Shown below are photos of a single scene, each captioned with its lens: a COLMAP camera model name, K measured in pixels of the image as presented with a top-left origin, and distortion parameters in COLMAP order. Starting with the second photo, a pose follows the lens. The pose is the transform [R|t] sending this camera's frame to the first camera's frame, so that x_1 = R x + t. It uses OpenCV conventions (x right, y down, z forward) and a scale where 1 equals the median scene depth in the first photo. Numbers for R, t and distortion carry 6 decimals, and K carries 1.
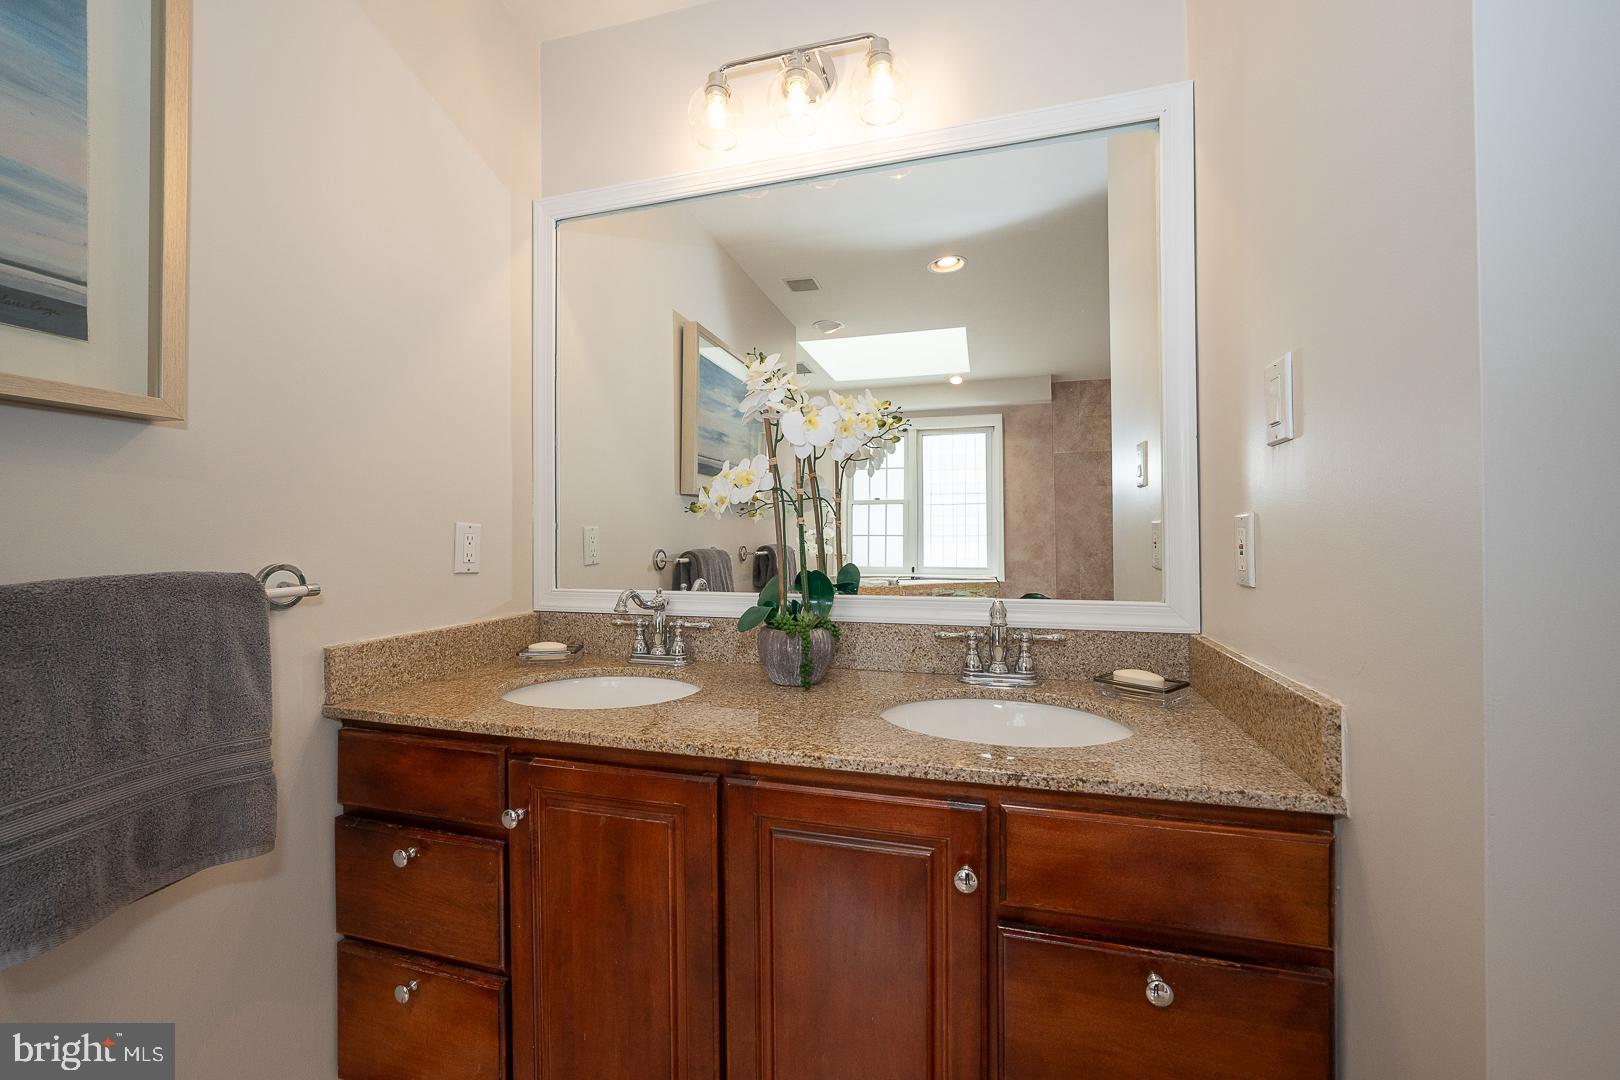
lens RADIAL K [[618.8, 0, 815.9], [0, 618.8, 542.7], [0, 0, 1]] dist [-0.014787, 0.000003]
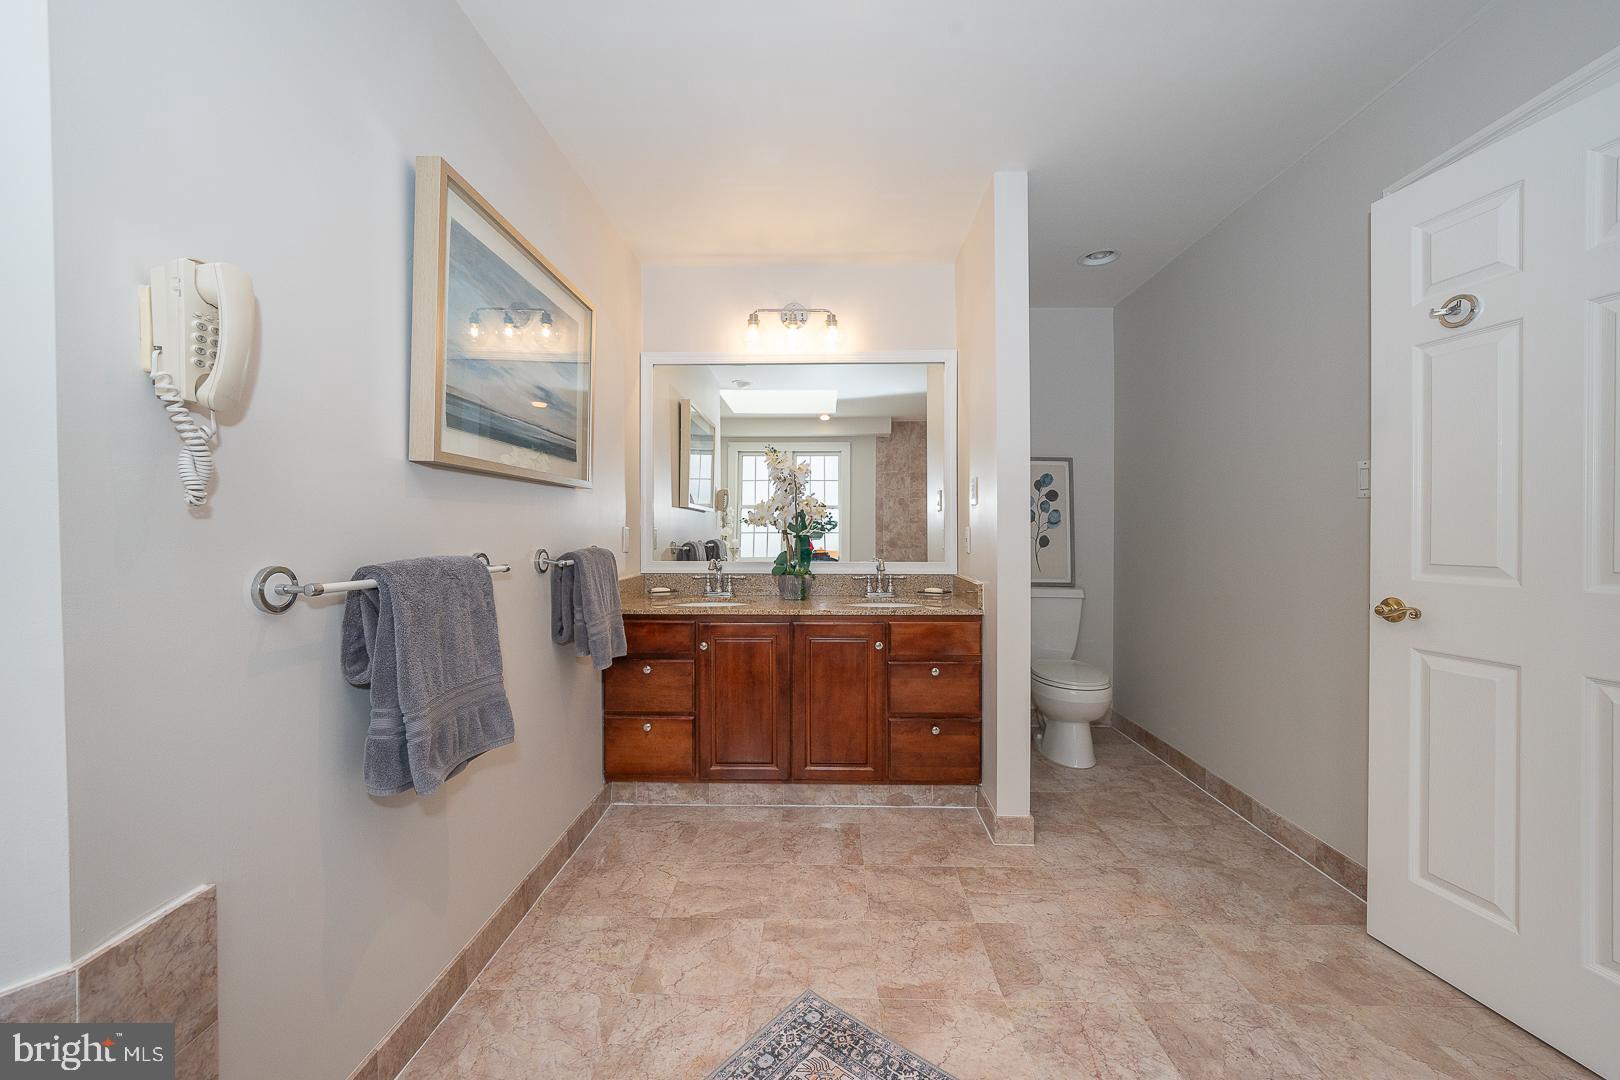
lens RADIAL K [[618.8, 0, 811.3], [0, 618.8, 539.3], [0, 0, 1]] dist [-0.014787, 0.000003]
pose [[0.969315, 0.003674, 0.245796, -0.562904], [-0.003927, 0.999992, 0.000536, 0.006458], [-0.245792, -0.001485, 0.969321, -1.277740]]
